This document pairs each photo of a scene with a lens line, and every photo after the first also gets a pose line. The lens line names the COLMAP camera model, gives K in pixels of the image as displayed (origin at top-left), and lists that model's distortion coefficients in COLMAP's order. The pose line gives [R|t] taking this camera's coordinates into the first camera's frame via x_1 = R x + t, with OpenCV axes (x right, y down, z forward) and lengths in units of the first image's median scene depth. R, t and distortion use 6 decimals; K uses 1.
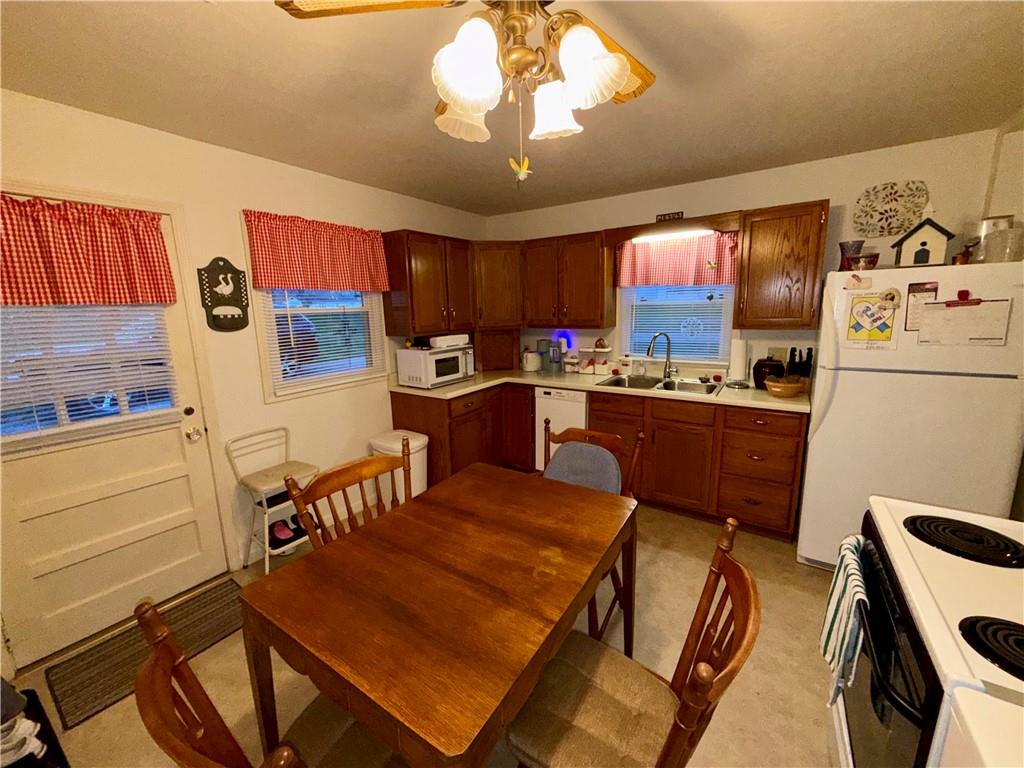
lens RADIAL K [[408.8, 0, 505.6], [0, 408.8, 382.4], [0, 0, 1]] dist [-0.000306, 0.000102]
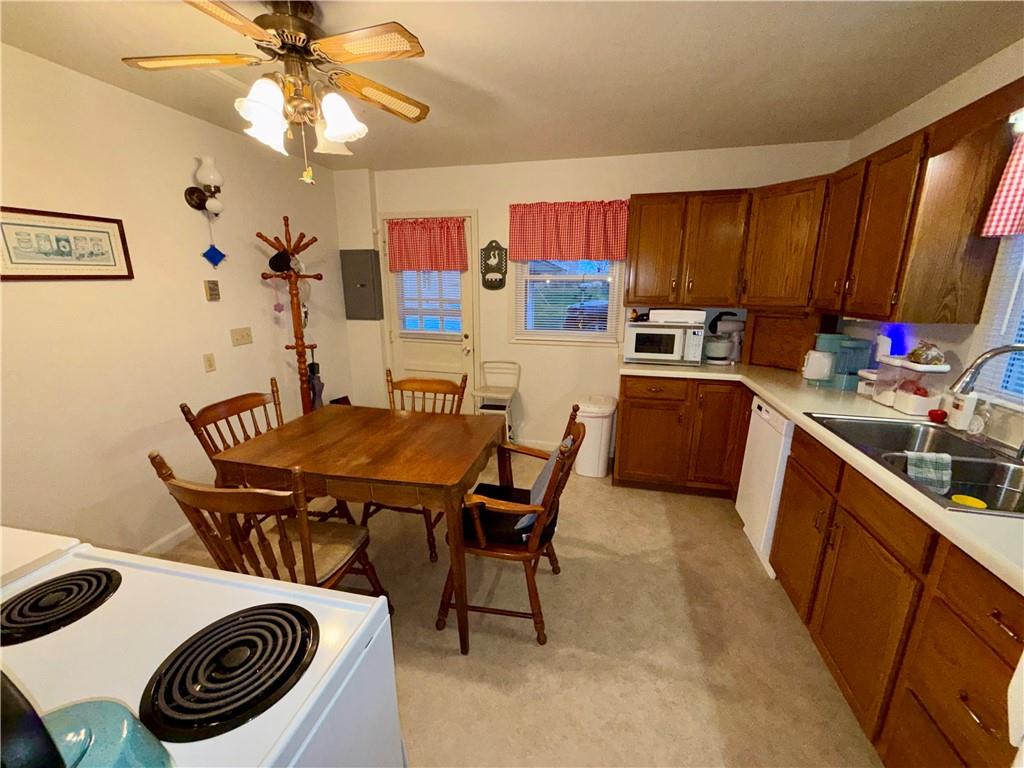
lens RADIAL K [[408.8, 0, 505.6], [0, 408.8, 382.4], [0, 0, 1]] dist [-0.000306, 0.000102]
pose [[0.342193, 0.248351, -0.906215, 0.822595], [-0.184140, 0.963462, 0.194507, -0.100577], [0.921410, 0.100311, 0.375422, 0.523033]]
